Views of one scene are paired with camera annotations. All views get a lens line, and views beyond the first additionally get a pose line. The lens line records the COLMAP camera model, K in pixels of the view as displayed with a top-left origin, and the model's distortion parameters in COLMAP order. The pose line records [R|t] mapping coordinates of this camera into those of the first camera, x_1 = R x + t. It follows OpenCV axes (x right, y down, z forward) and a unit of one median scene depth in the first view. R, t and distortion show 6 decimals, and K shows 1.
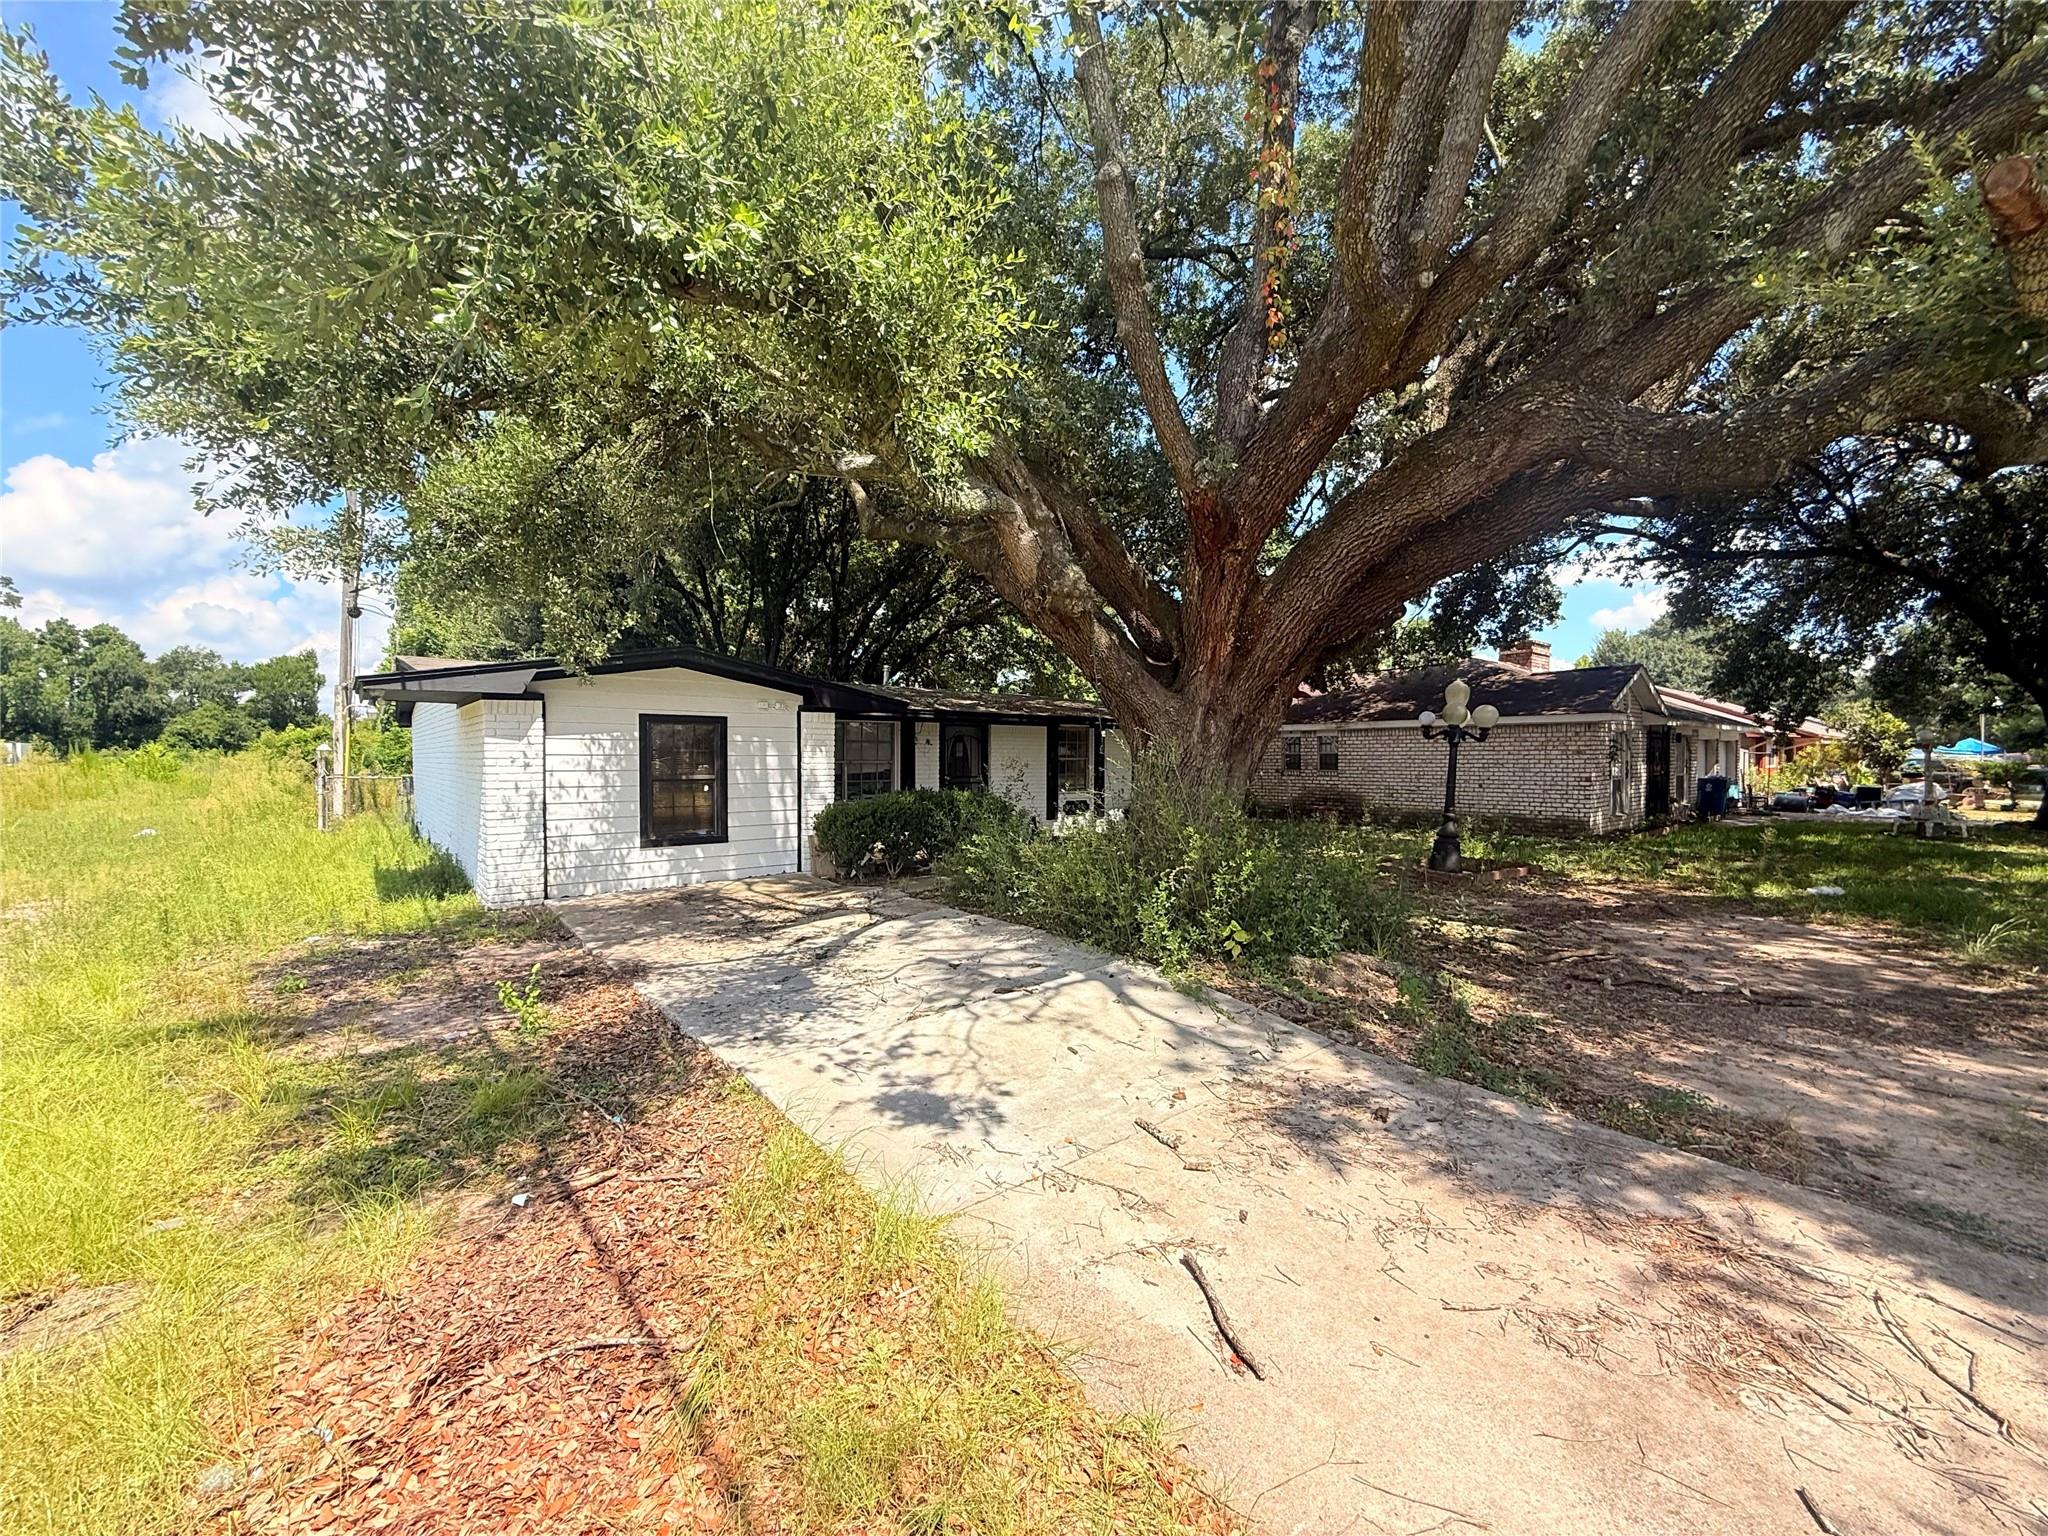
lens RADIAL K [[808.9, 0, 1024.0], [0, 808.9, 768.0], [0, 0, 1]] dist [0.002229, 0.000125]
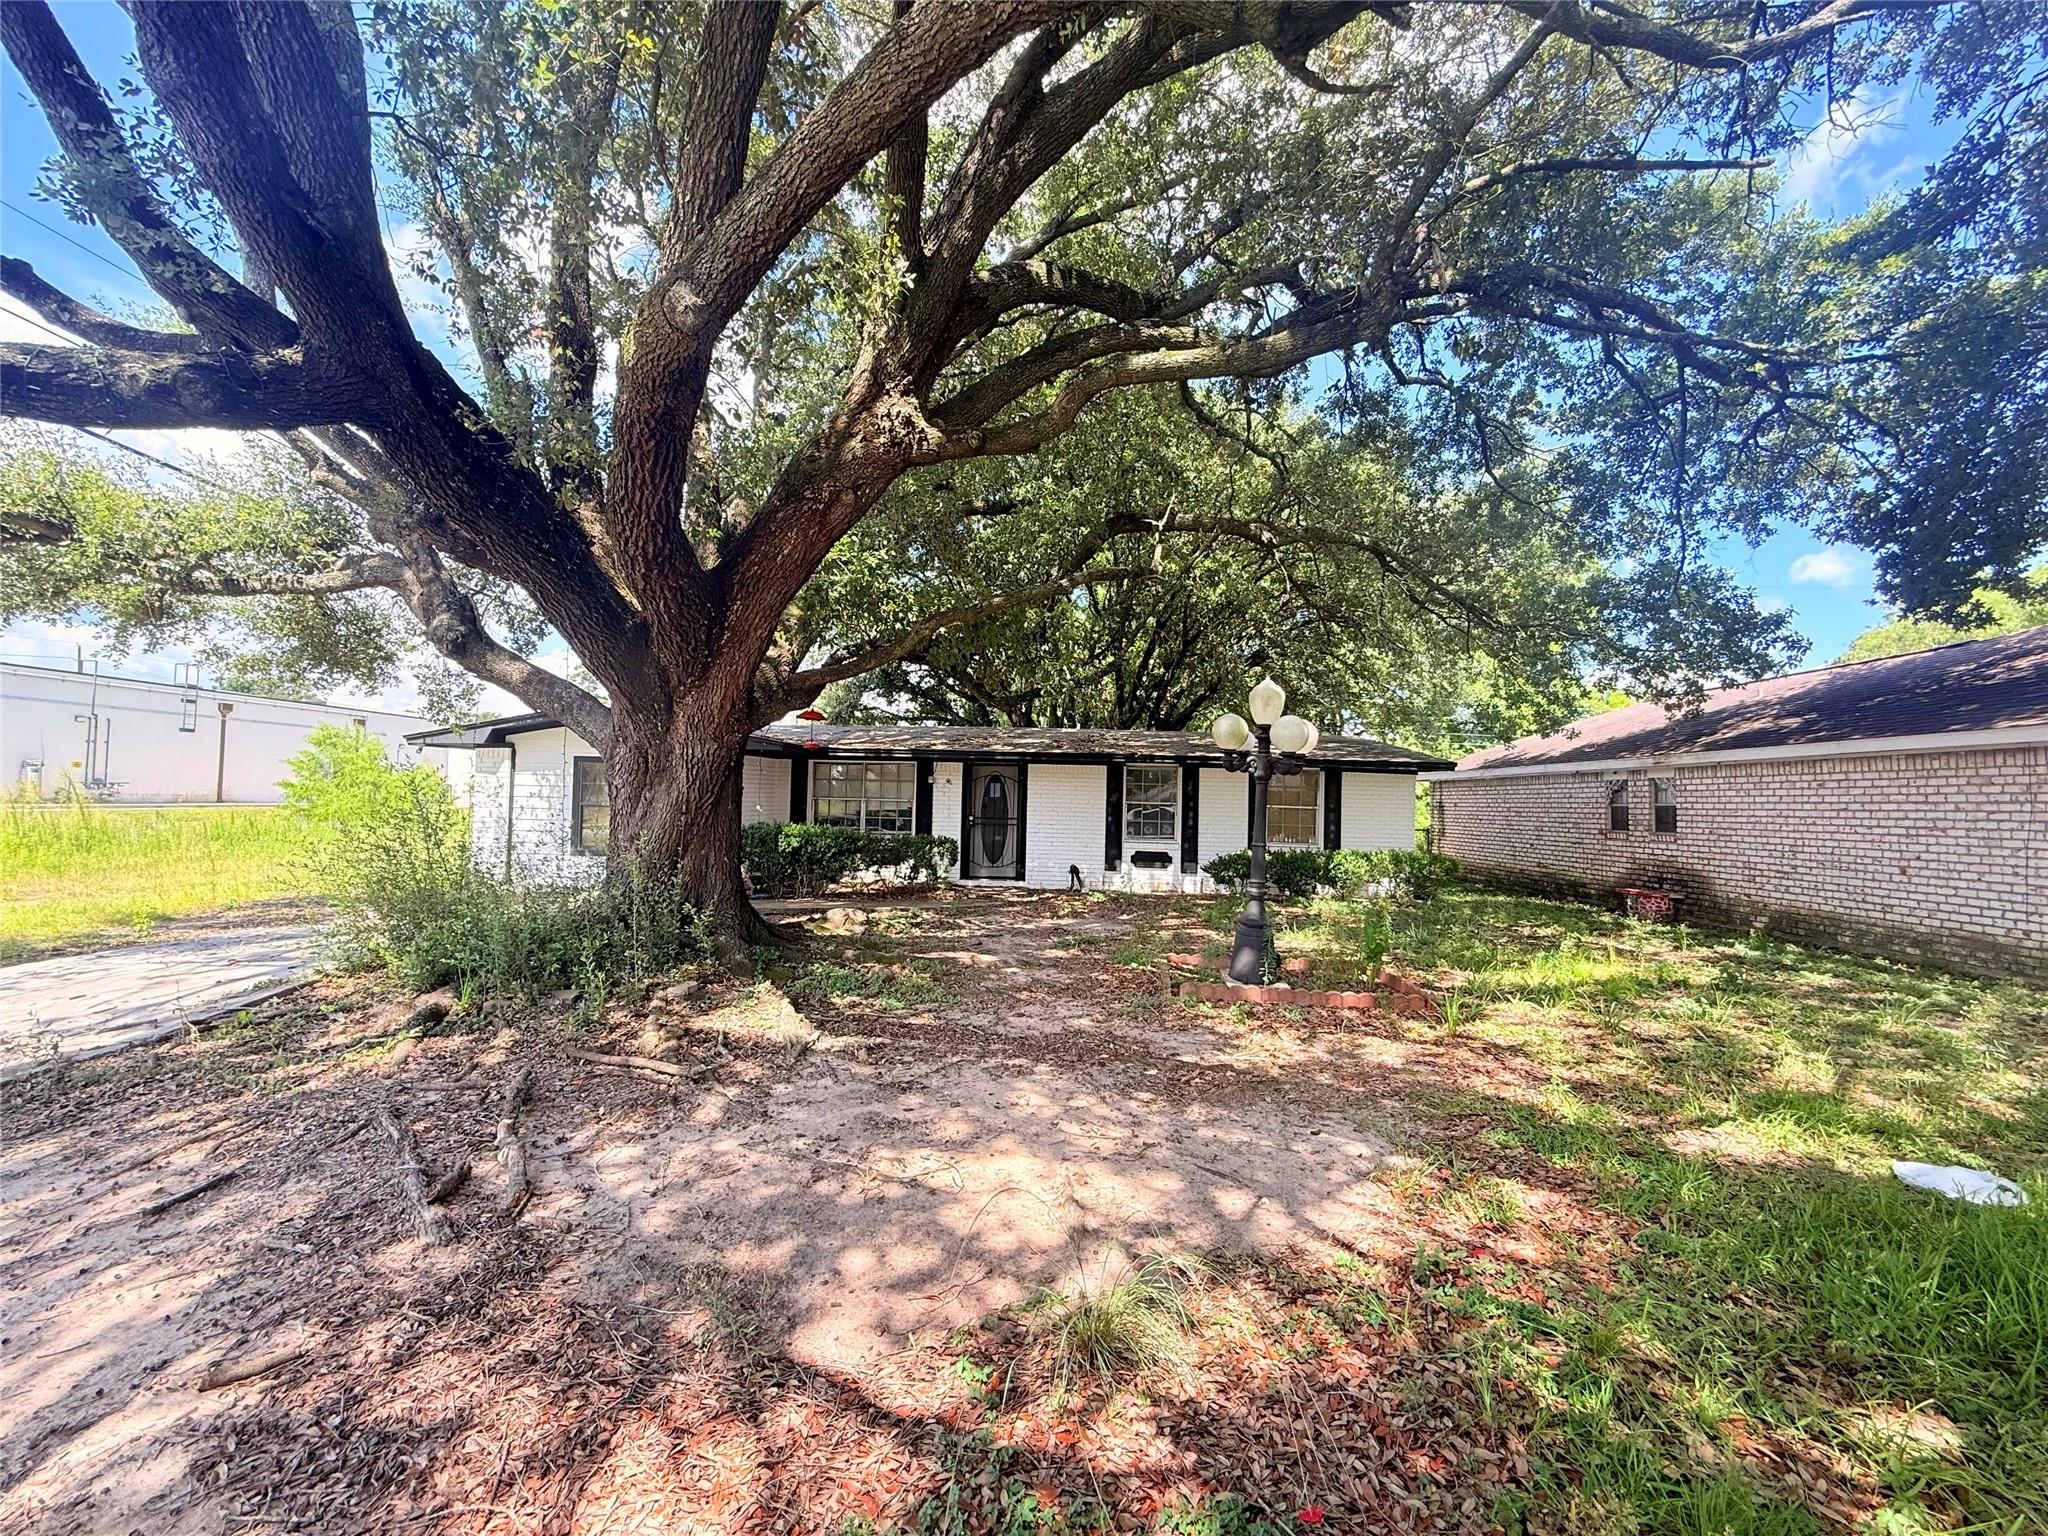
lens RADIAL K [[808.9, 0, 1024.0], [0, 808.9, 768.0], [0, 0, 1]] dist [0.002229, 0.000125]
pose [[0.757371, -0.012638, -0.652863, 0.539866], [-0.029777, 0.998104, -0.053865, 0.001819], [0.652306, 0.060236, 0.755559, 0.260574]]
